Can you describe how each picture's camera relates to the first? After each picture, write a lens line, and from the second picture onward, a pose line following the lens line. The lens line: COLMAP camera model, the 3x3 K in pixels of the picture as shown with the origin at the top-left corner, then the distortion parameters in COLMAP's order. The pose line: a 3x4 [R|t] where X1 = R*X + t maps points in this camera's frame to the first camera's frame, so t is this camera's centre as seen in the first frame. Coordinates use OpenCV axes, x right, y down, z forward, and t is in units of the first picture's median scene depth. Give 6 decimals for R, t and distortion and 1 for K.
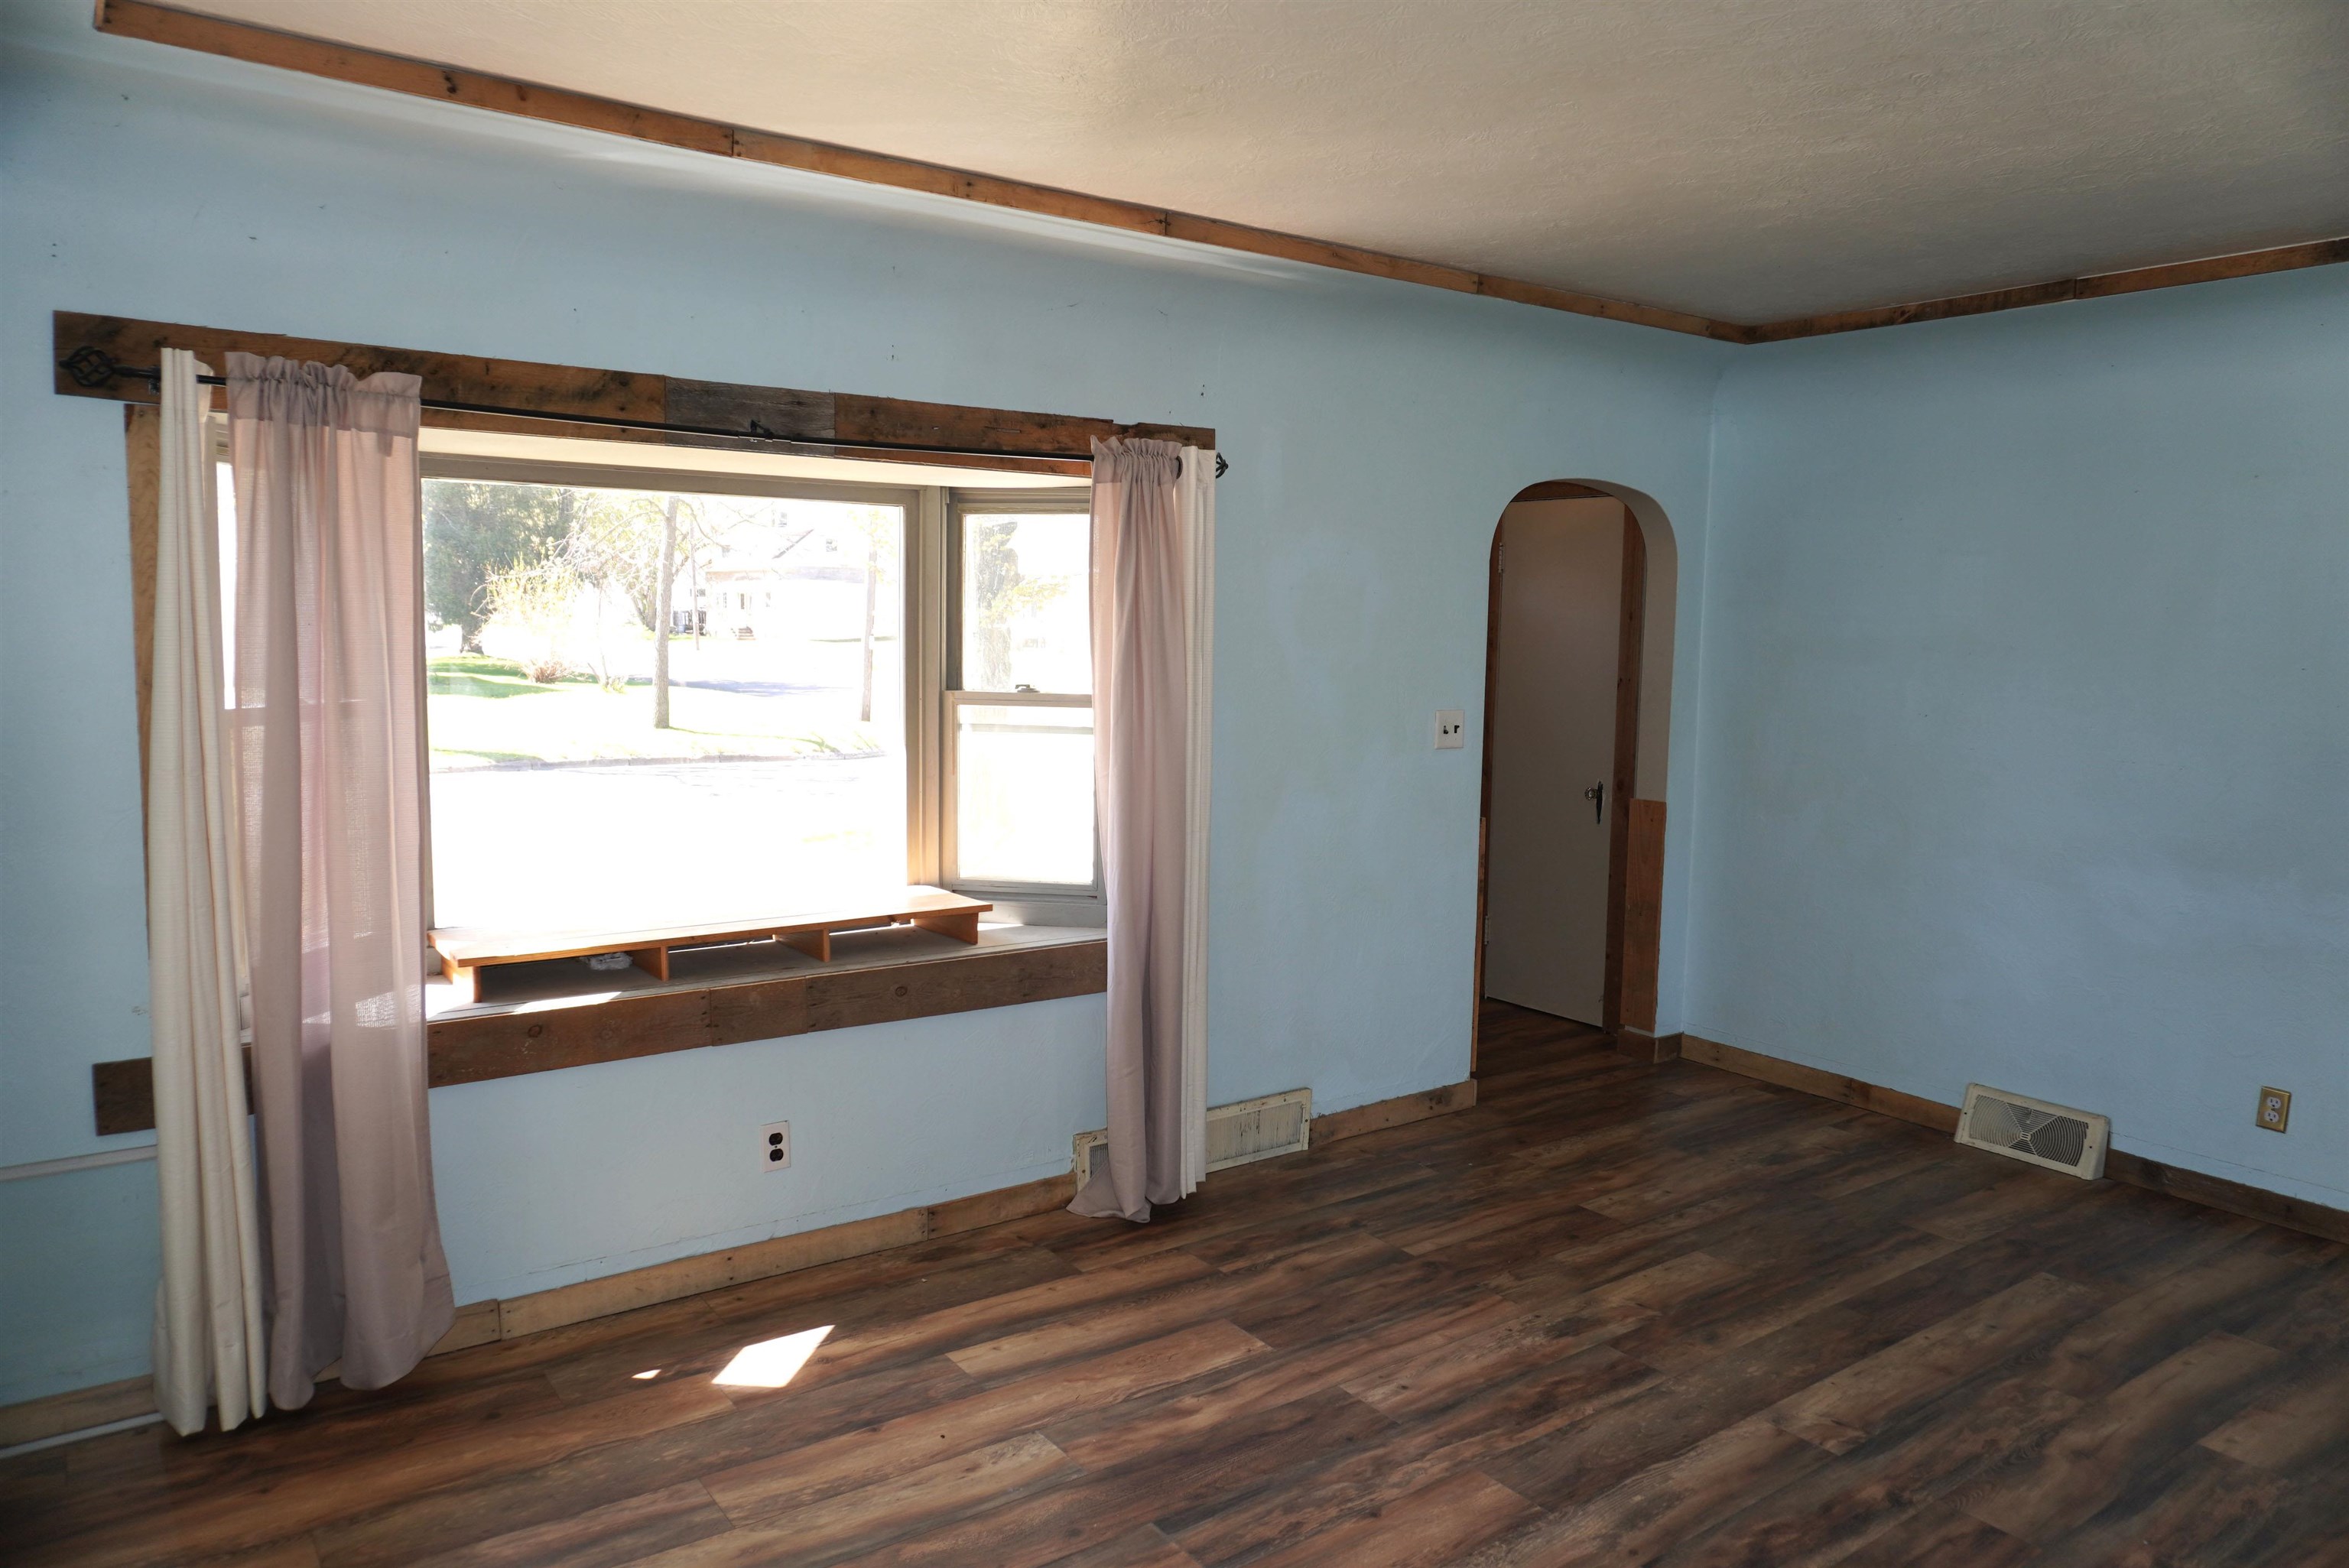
lens RADIAL K [[1570.2, 0, 1192.8], [0, 1570.2, 771.6], [0, 0, 1]] dist [-0.040051, 0.028705]
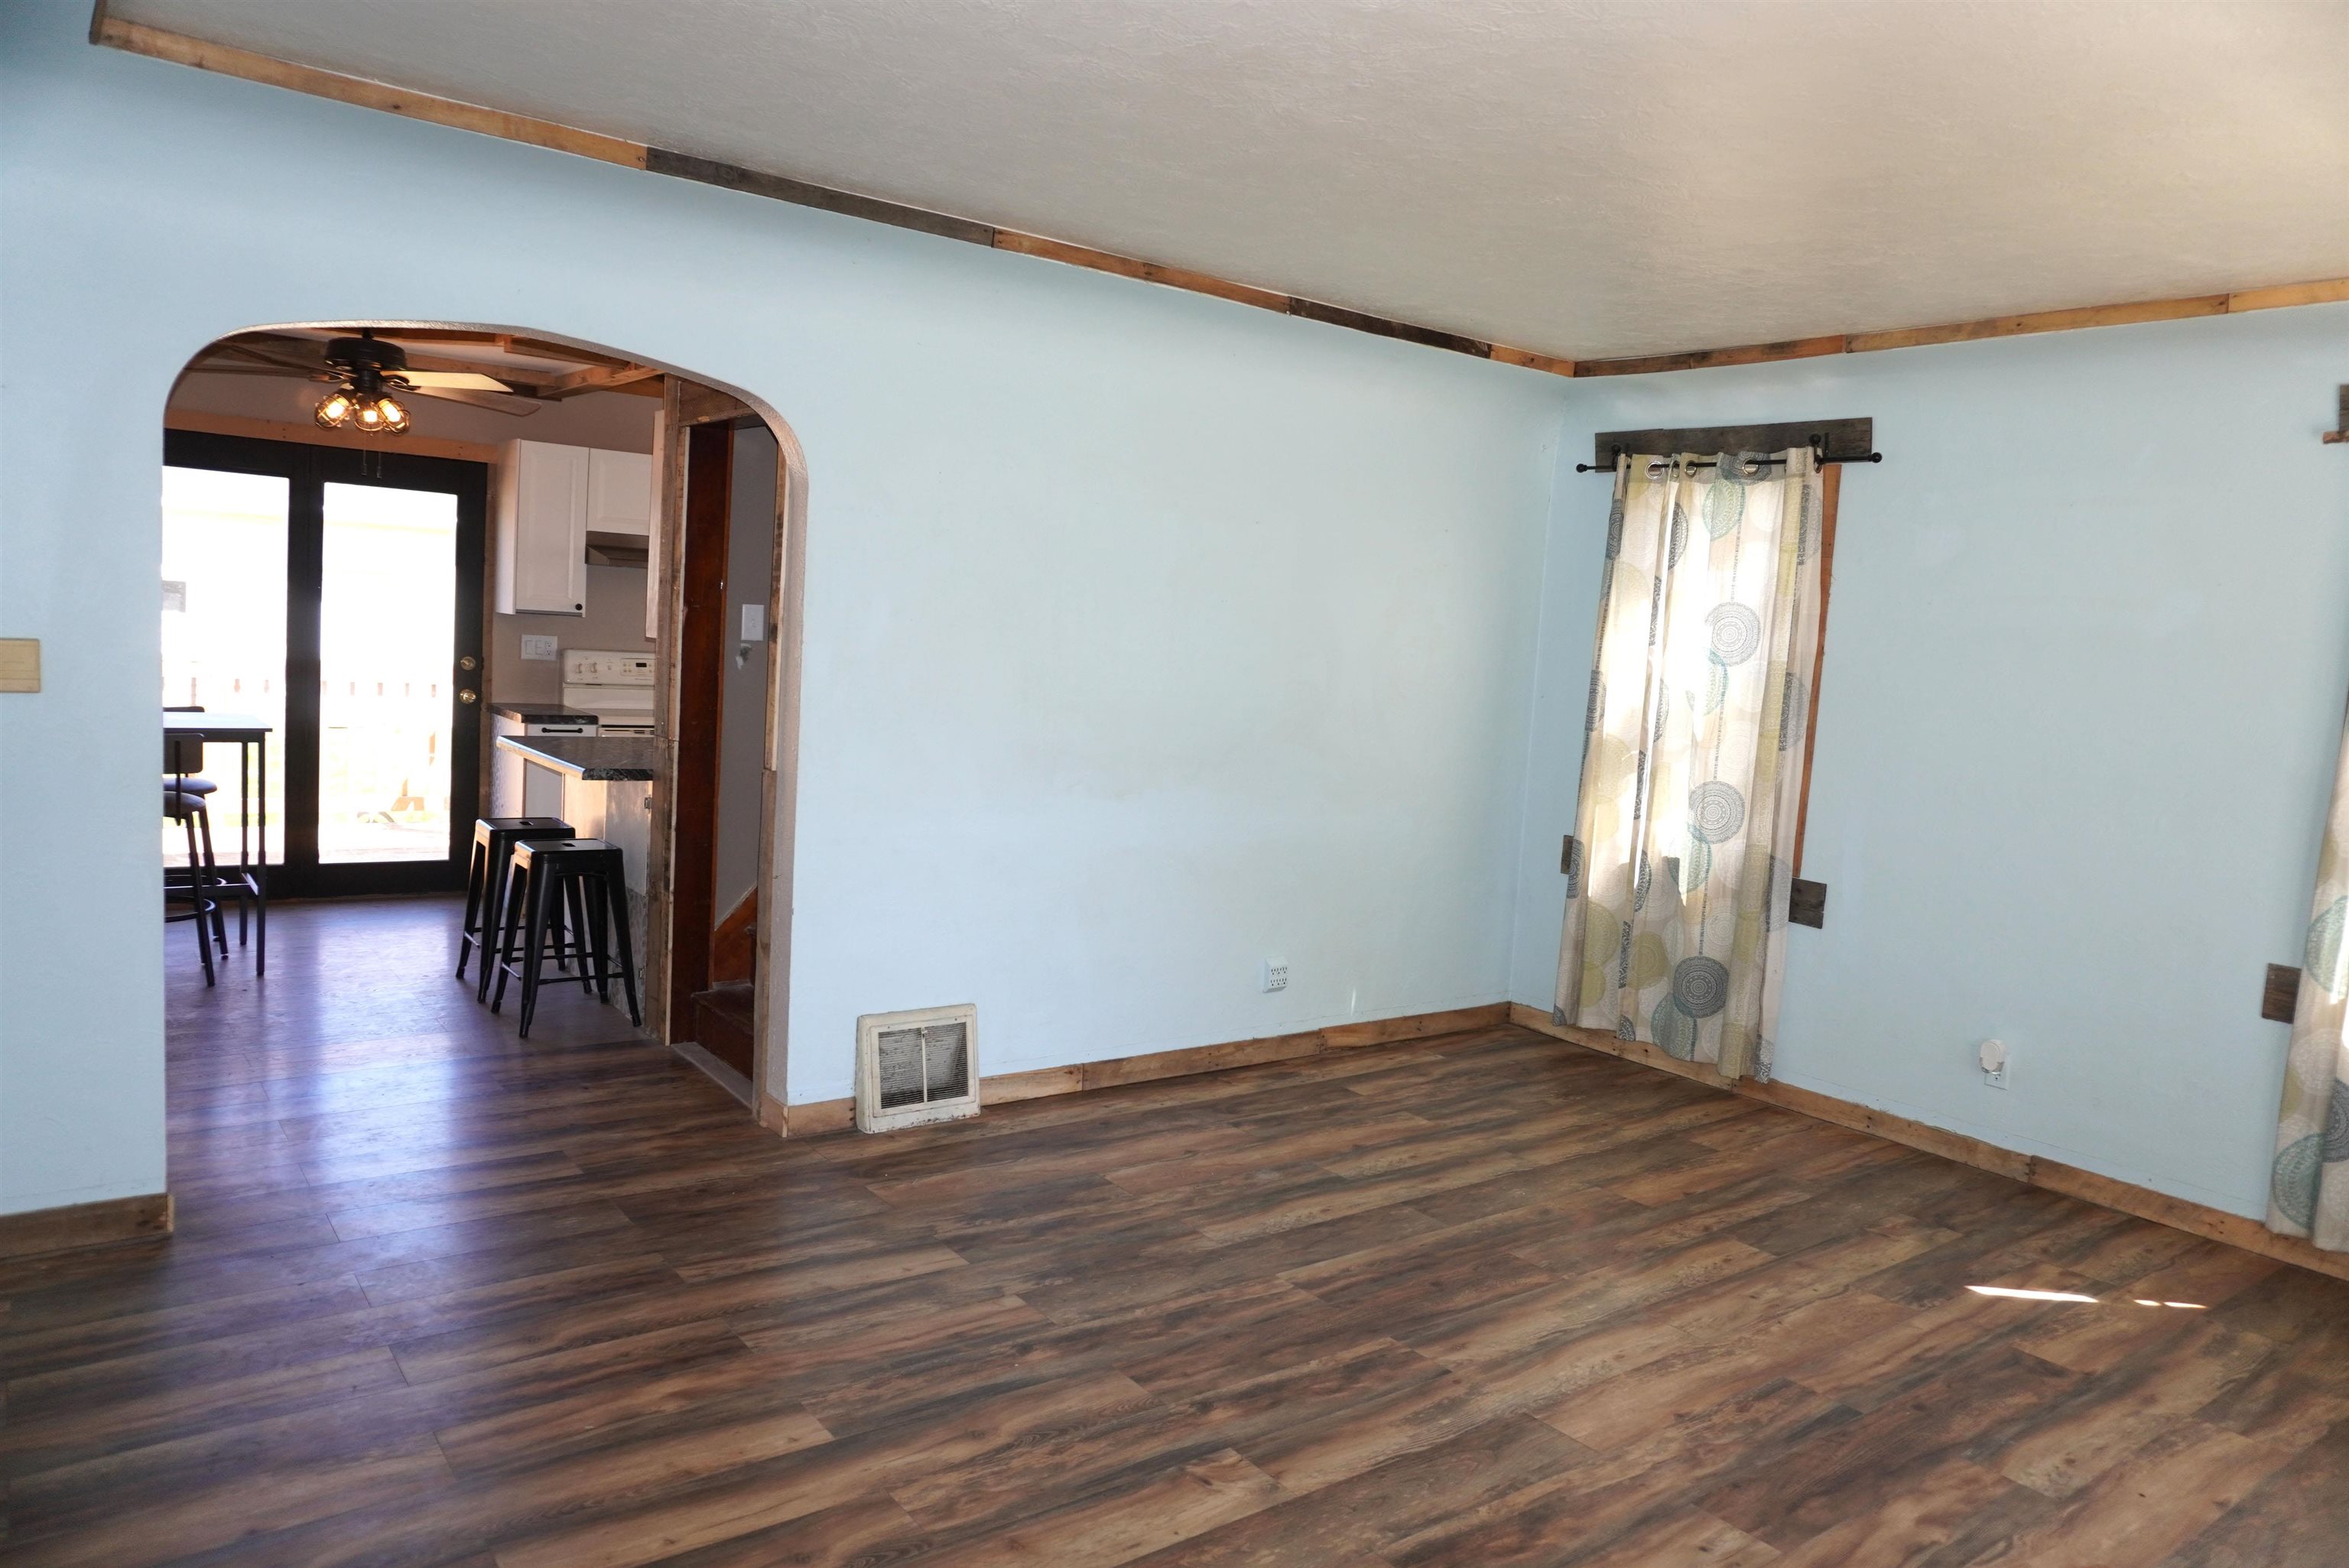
lens RADIAL K [[1570.2, 0, 1185.5], [0, 1570.2, 782.1], [0, 0, 1]] dist [-0.040051, 0.028705]
pose [[-0.996734, -0.076460, -0.025974, 0.416707], [-0.080007, 0.978640, 0.189372, -0.123315], [0.010940, 0.190832, -0.981562, 1.559971]]
